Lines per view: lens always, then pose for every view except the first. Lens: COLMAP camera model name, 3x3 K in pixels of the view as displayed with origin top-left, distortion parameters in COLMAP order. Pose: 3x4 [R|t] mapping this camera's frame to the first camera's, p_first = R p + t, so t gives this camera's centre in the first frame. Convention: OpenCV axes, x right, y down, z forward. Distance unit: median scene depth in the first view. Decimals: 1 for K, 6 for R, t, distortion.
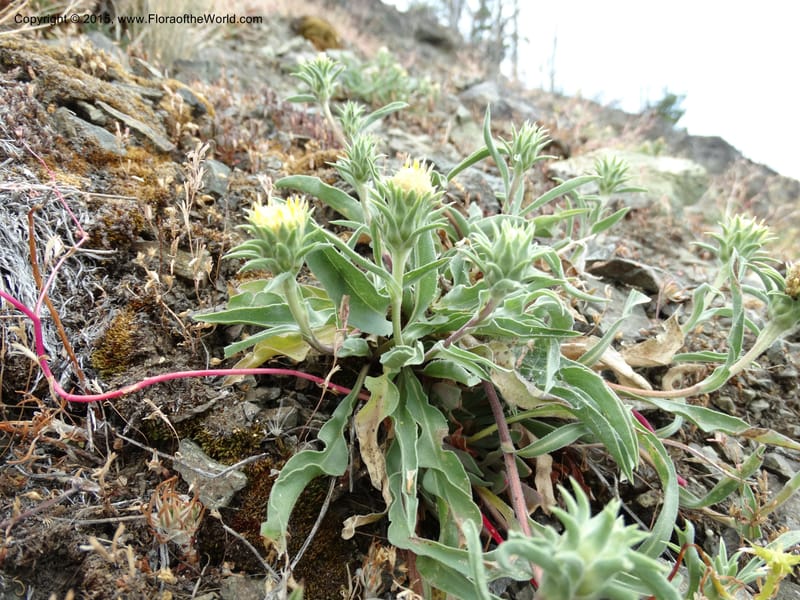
lens RADIAL K [[555.5, 0, 399.7], [0, 555.5, 305.7], [0, 0, 1]] dist [0.002851, -0.018778]
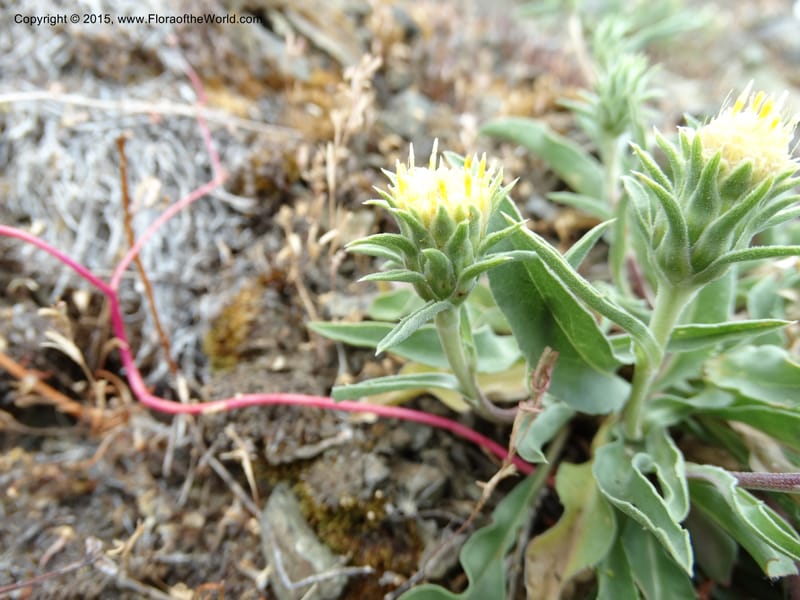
lens RADIAL K [[555.5, 0, 399.4], [0, 555.5, 300.6], [0, 0, 1]] dist [0.002851, -0.018778]
pose [[0.921267, 0.180581, -0.344467, -0.046526], [-0.153746, 0.982629, 0.103939, -0.082689], [0.357252, -0.042795, 0.933027, 0.384278]]
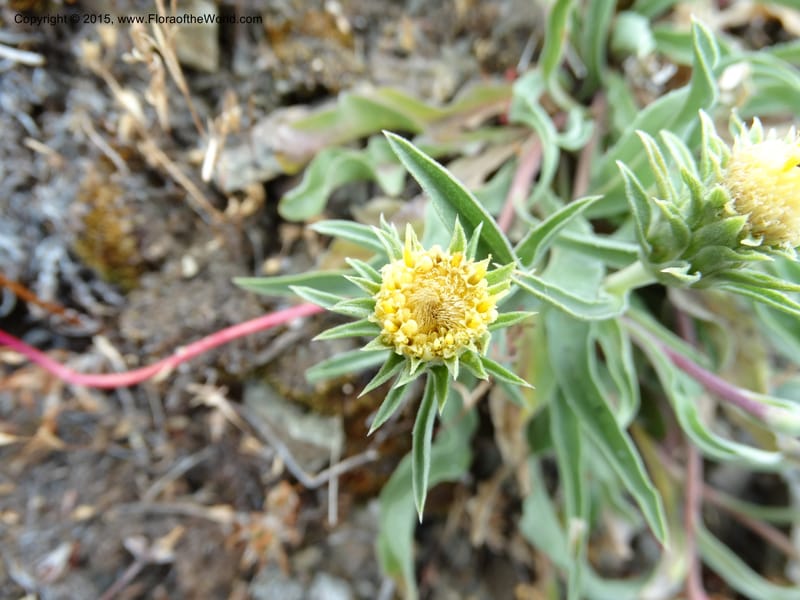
lens RADIAL K [[555.5, 0, 401.2], [0, 555.5, 297.8], [0, 0, 1]] dist [0.002851, -0.018778]
pose [[0.998315, 0.058004, -0.001883, -0.183922], [-0.038594, 0.687787, 0.724886, -0.348387], [0.043342, -0.723592, 0.688866, 0.551962]]
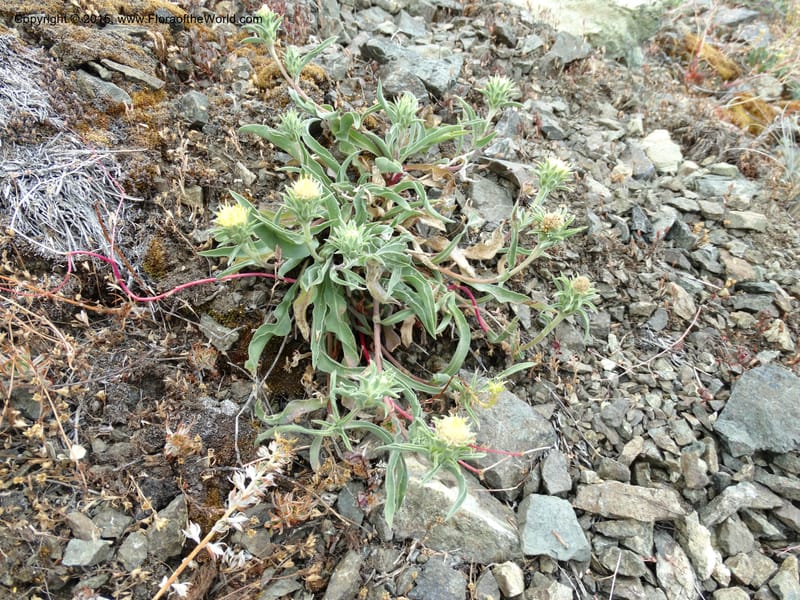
lens RADIAL K [[555.5, 0, 399.7], [0, 555.5, 297.8], [0, 0, 1]] dist [0.002851, -0.018778]
pose [[0.998944, -0.009892, -0.044867, 0.322533], [0.026293, 0.923906, 0.381715, -0.461784], [0.037677, -0.382492, 0.923190, -0.608451]]
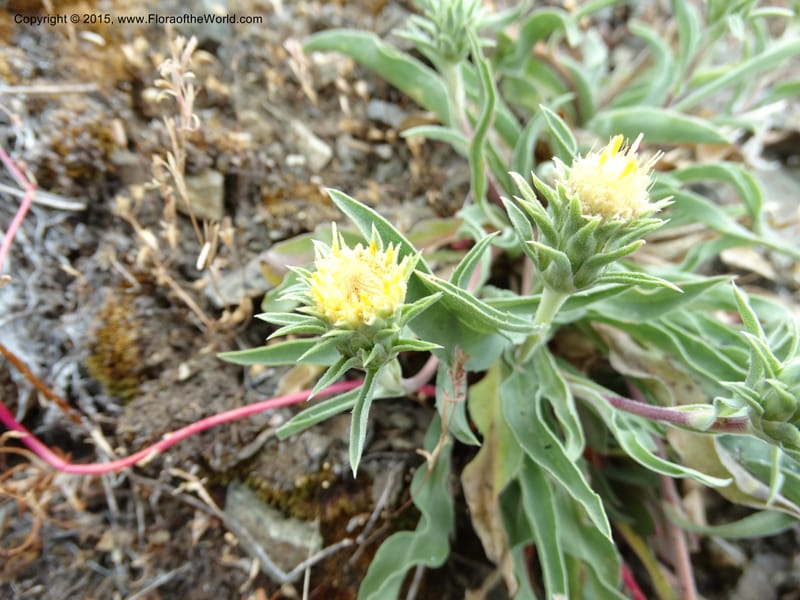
lens RADIAL K [[555.5, 0, 400.7], [0, 555.5, 299.4], [0, 0, 1]] dist [0.002851, -0.018778]
pose [[0.999161, -0.008542, -0.040052, -0.119676], [0.024247, 0.911556, 0.410461, -0.276075], [0.033004, -0.411088, 0.910998, 0.398692]]
